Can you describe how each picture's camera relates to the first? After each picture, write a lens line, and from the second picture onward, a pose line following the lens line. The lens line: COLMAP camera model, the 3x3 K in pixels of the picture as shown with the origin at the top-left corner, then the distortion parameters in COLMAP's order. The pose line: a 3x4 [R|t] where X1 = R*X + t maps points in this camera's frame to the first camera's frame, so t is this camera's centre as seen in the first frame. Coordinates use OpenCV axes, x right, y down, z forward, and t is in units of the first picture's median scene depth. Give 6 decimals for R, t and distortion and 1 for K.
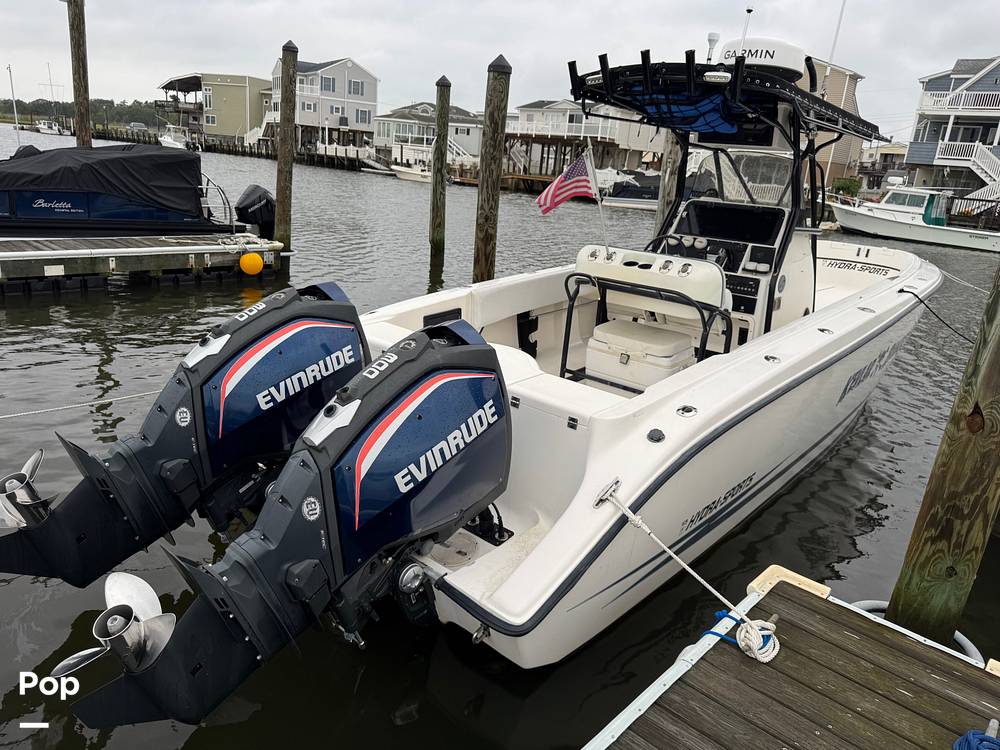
lens RADIAL K [[709.1, 0, 513.1], [0, 709.1, 377.5], [0, 0, 1]] dist [0.031076, -0.046651]
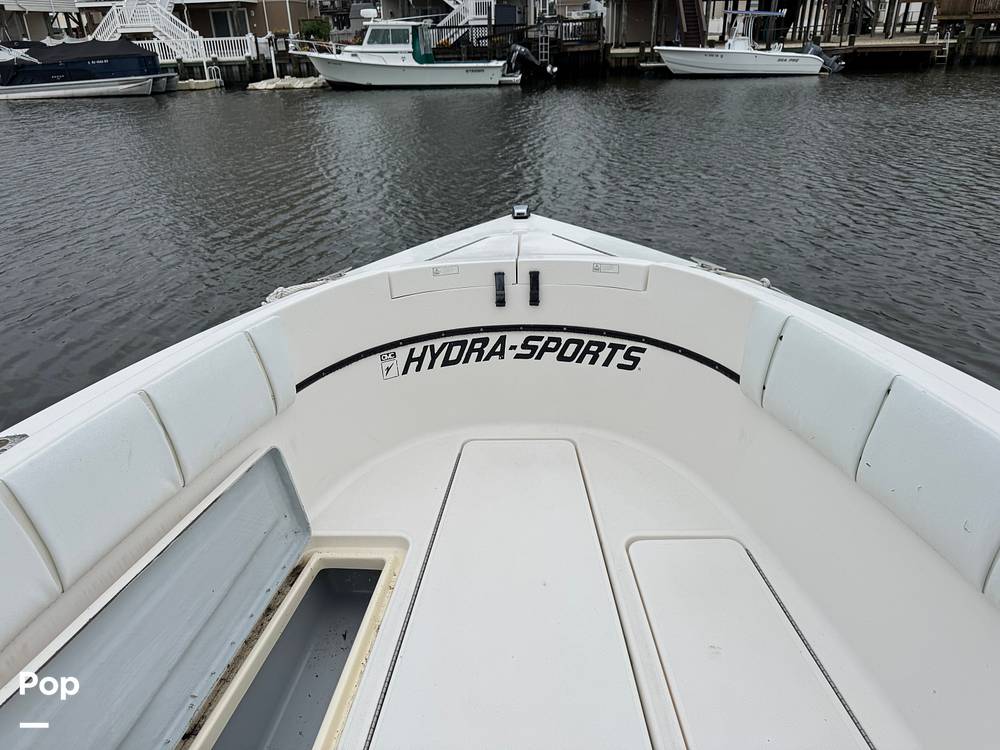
lens RADIAL K [[690.9, 0, 500.0], [0, 690.9, 375.0], [0, 0, 1]] dist [-0.002151, -0.003409]
pose [[0.780554, -0.369024, 0.504536, 0.089430], [0.268066, 0.926769, 0.263133, -0.053656], [-0.564691, -0.070141, 0.822316, 0.209383]]
